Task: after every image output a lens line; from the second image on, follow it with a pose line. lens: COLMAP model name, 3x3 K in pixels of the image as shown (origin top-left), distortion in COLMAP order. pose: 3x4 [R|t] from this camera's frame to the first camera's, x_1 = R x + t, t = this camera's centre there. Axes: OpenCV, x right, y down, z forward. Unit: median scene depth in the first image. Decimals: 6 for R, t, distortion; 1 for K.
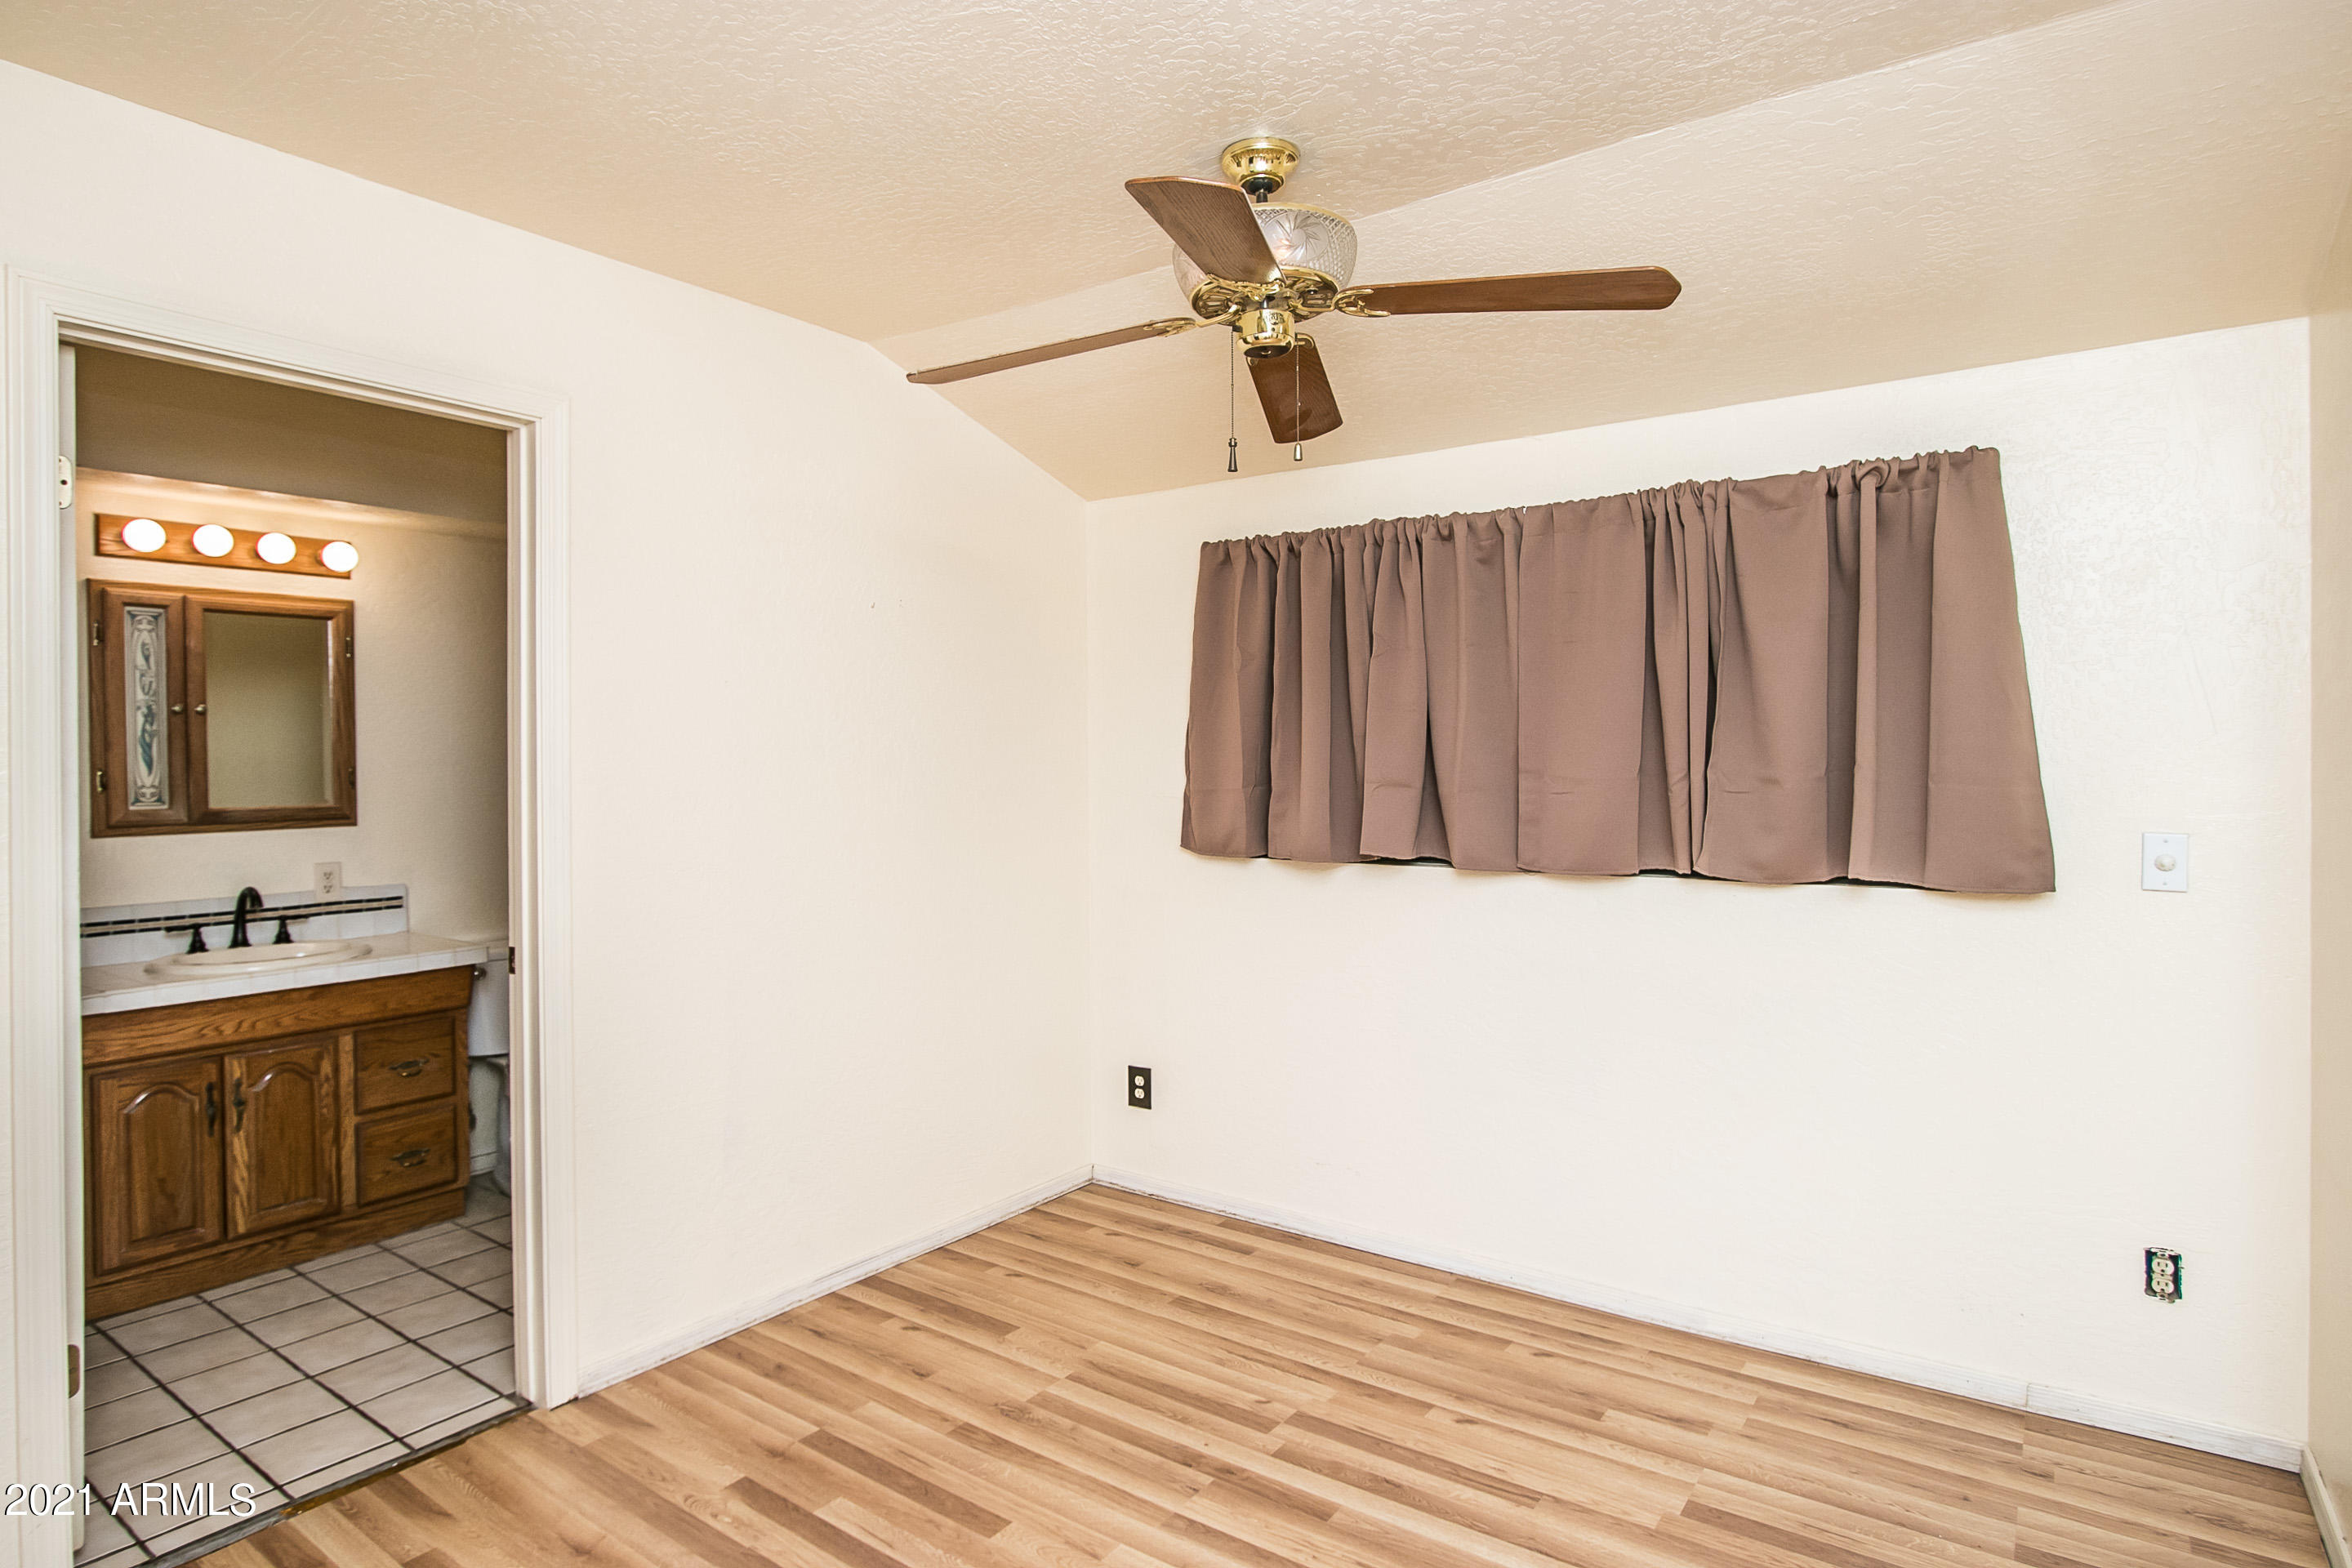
lens RADIAL K [[1265.5, 0, 1185.6], [0, 1265.5, 769.4], [0, 0, 1]] dist [-0.016351, 0.003902]
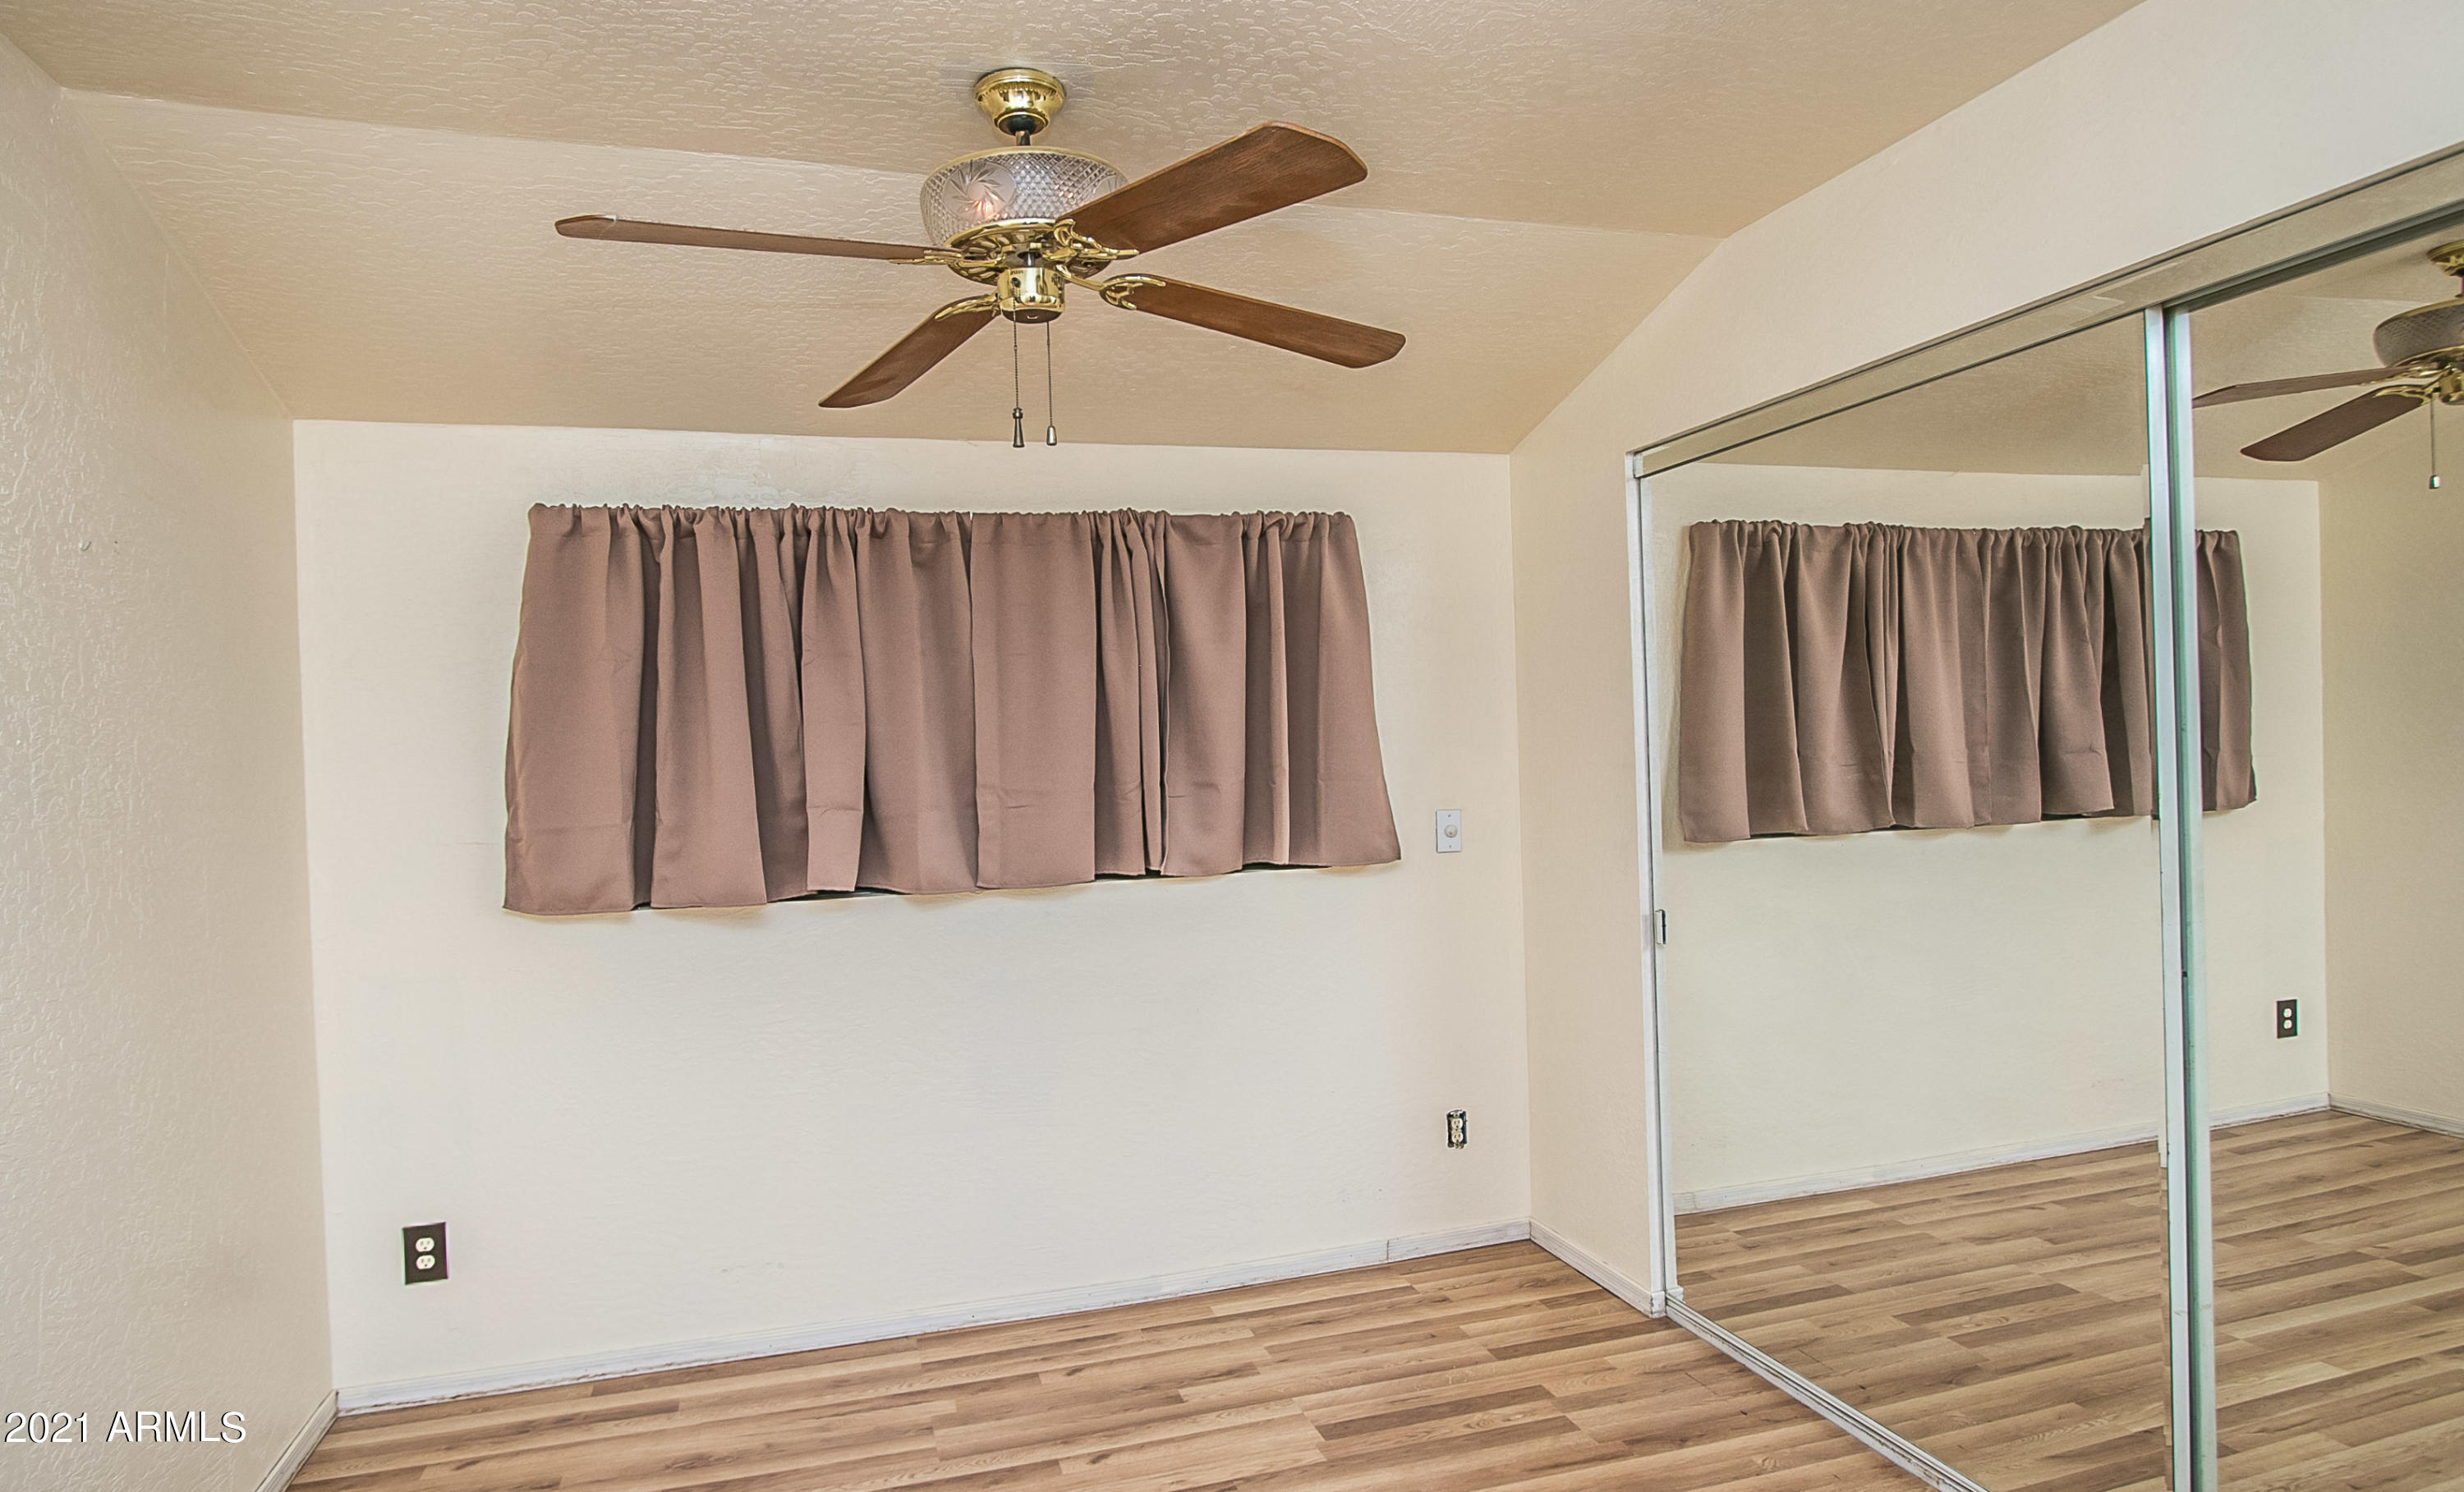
lens RADIAL K [[1285.5, 0, 1233.1], [0, 1285.5, 753.1], [0, 0, 1]] dist [-0.016709, 0.002468]
pose [[0.630887, -0.020494, 0.775604, -0.403248], [0.040507, 0.999158, -0.006548, -0.009922], [-0.774817, 0.035549, 0.631185, 0.247076]]
